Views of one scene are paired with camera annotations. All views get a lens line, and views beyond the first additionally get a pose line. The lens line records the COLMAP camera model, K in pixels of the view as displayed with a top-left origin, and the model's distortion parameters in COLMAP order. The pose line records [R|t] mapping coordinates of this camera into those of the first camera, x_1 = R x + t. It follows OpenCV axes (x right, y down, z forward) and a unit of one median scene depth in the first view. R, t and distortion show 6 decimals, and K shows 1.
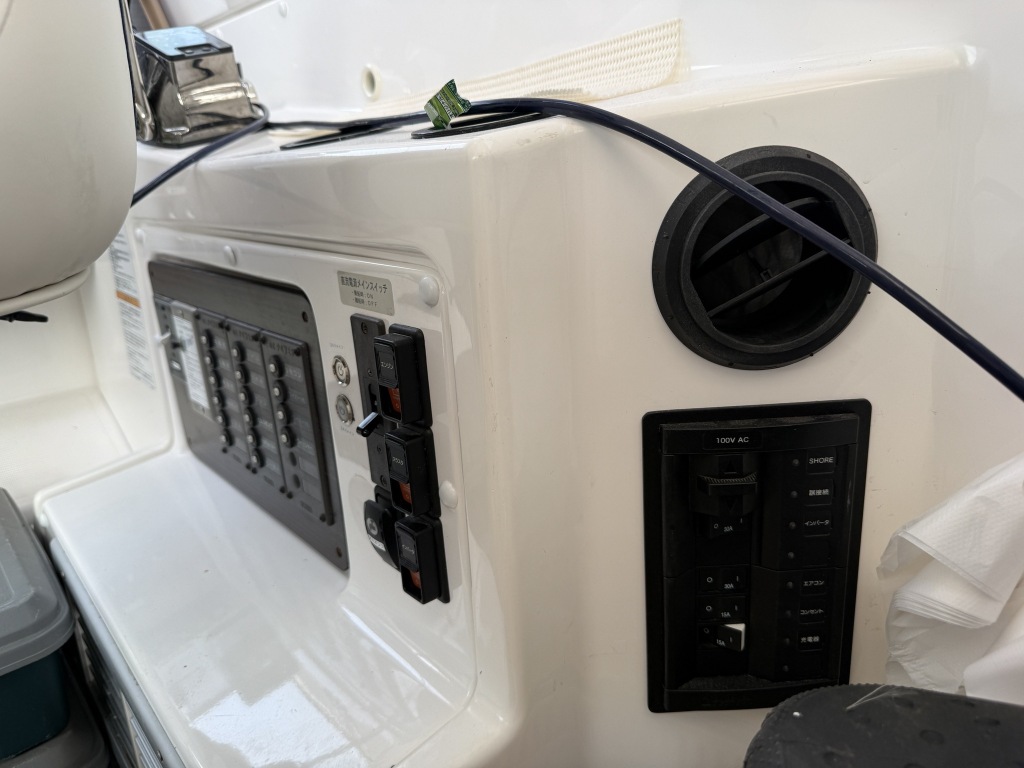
lens RADIAL K [[726.7, 0, 512.1], [0, 726.7, 387.3], [0, 0, 1]] dist [-0.011553, -0.005804]
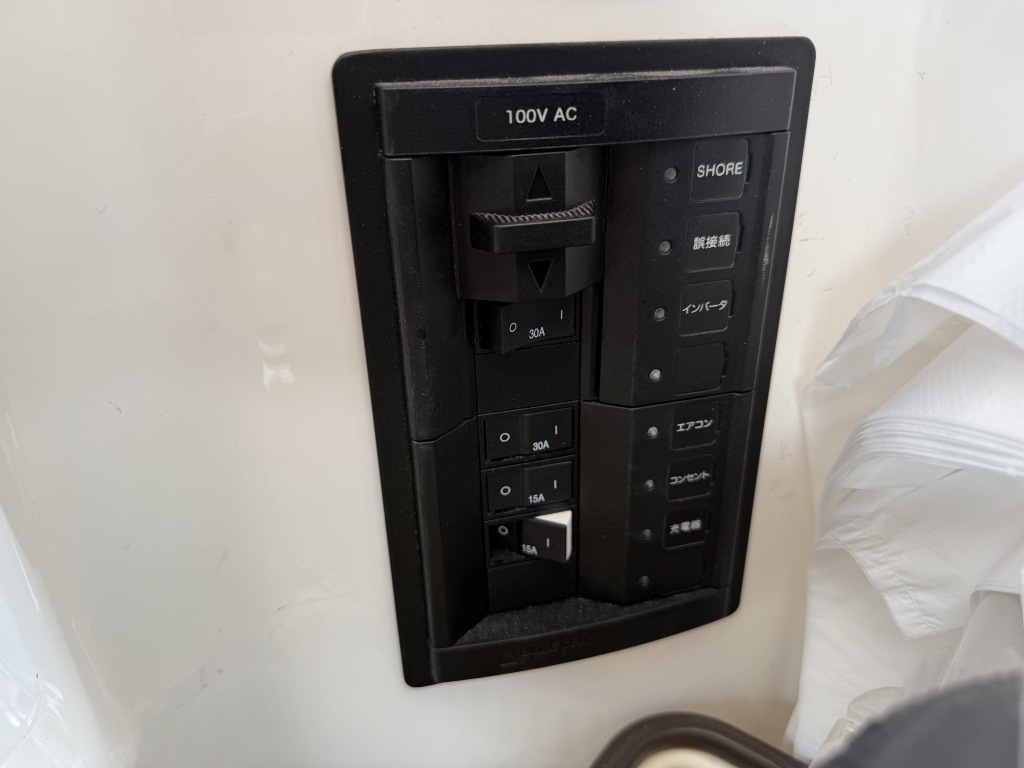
lens RADIAL K [[726.7, 0, 512.6], [0, 726.7, 383.0], [0, 0, 1]] dist [-0.011553, -0.005804]
pose [[0.962888, -0.074385, 0.259450, 0.154964], [0.033867, 0.986973, 0.157279, 0.154221], [-0.267770, -0.142656, 0.952863, 0.541695]]
